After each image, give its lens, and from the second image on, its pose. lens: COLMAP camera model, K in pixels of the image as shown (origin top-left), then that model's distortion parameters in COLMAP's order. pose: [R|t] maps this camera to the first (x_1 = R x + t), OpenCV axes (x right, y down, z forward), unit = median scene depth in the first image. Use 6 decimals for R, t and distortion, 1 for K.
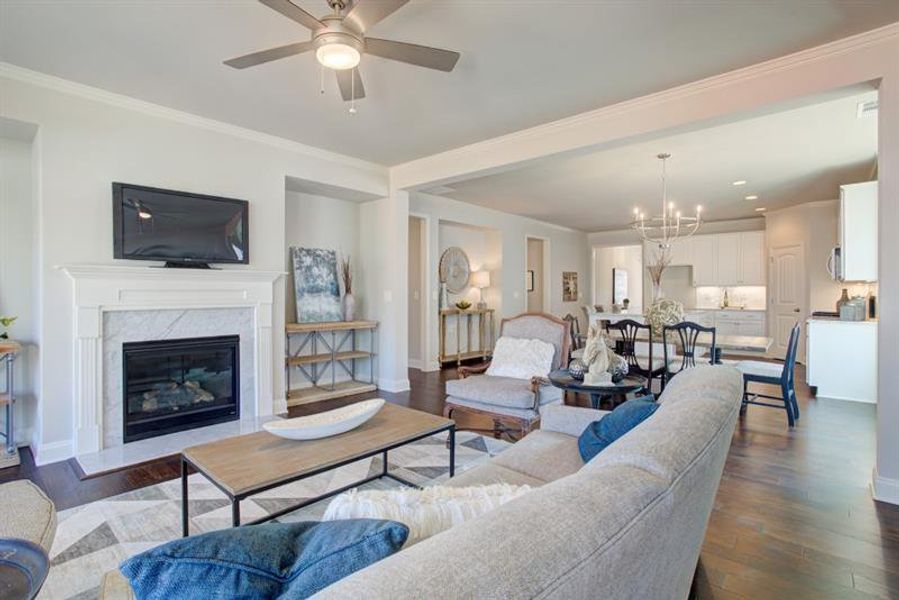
lens RADIAL K [[433.6, 0, 447.1], [0, 433.6, 293.7], [0, 0, 1]] dist [-0.028260, 0.000018]
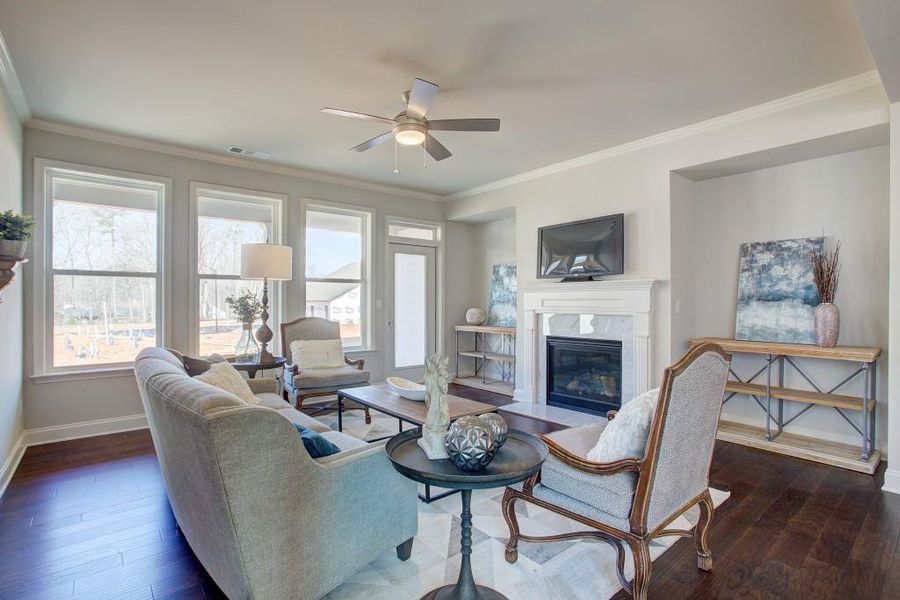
lens RADIAL K [[434.1, 0, 447.6], [0, 434.1, 293.7], [0, 0, 1]] dist [-0.028260, 0.000018]
pose [[-0.150134, -0.018823, -0.988486, 0.498772], [-0.003095, 0.999823, -0.018569, 0.000106], [0.988661, 0.000272, -0.150166, 0.579233]]
